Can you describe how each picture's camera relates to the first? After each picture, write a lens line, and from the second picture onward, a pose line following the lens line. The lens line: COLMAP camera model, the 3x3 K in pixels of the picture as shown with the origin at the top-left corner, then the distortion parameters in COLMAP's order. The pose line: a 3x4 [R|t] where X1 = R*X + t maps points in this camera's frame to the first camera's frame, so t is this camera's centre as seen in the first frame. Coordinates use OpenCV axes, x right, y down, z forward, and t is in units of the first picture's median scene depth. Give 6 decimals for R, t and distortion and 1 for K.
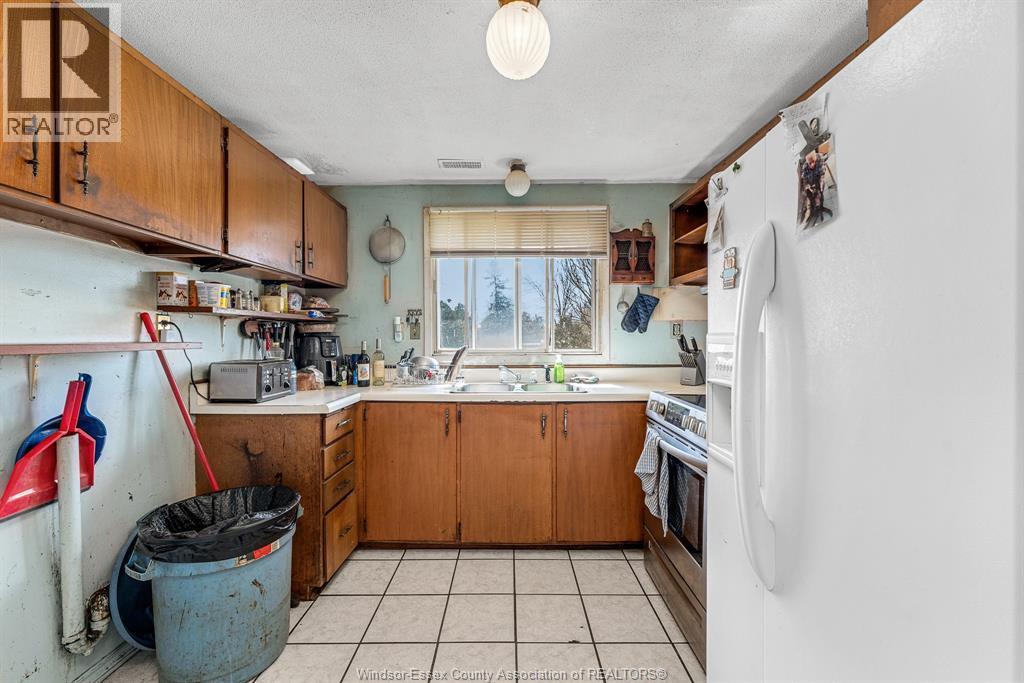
lens RADIAL K [[443.9, 0, 512.0], [0, 443.9, 339.4], [0, 0, 1]] dist [-0.000290, -0.000769]
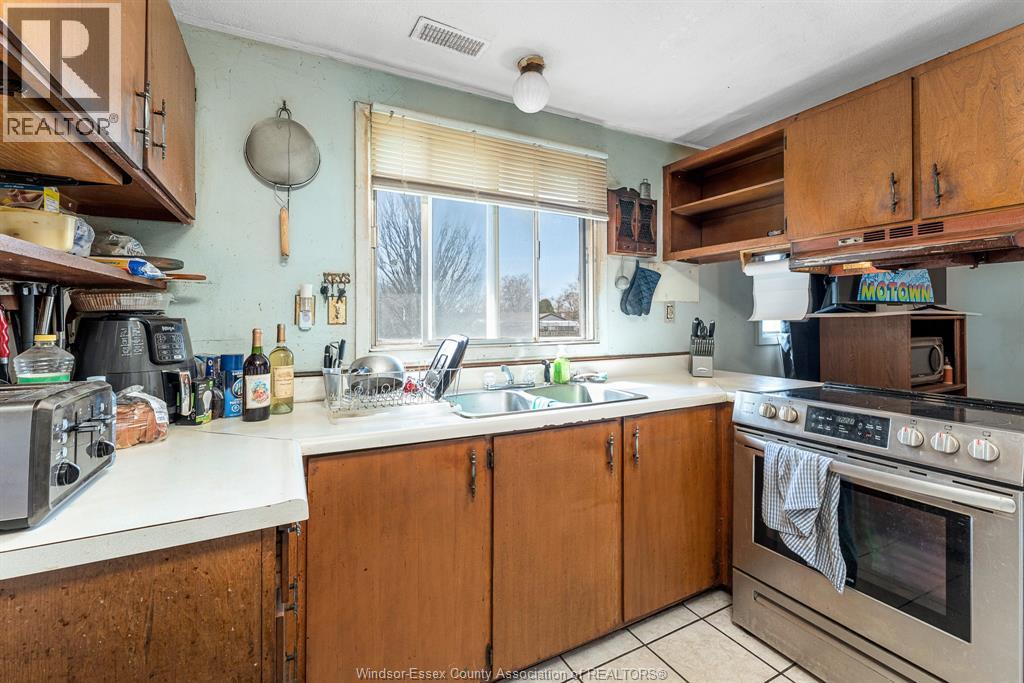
lens RADIAL K [[443.9, 0, 524.9], [0, 443.9, 316.0], [0, 0, 1]] dist [-0.000290, -0.000769]
pose [[0.872618, 0.005158, 0.488375, -0.306784], [0.003064, 0.999867, -0.016036, -0.001527], [-0.488393, 0.015490, 0.872486, 0.402654]]
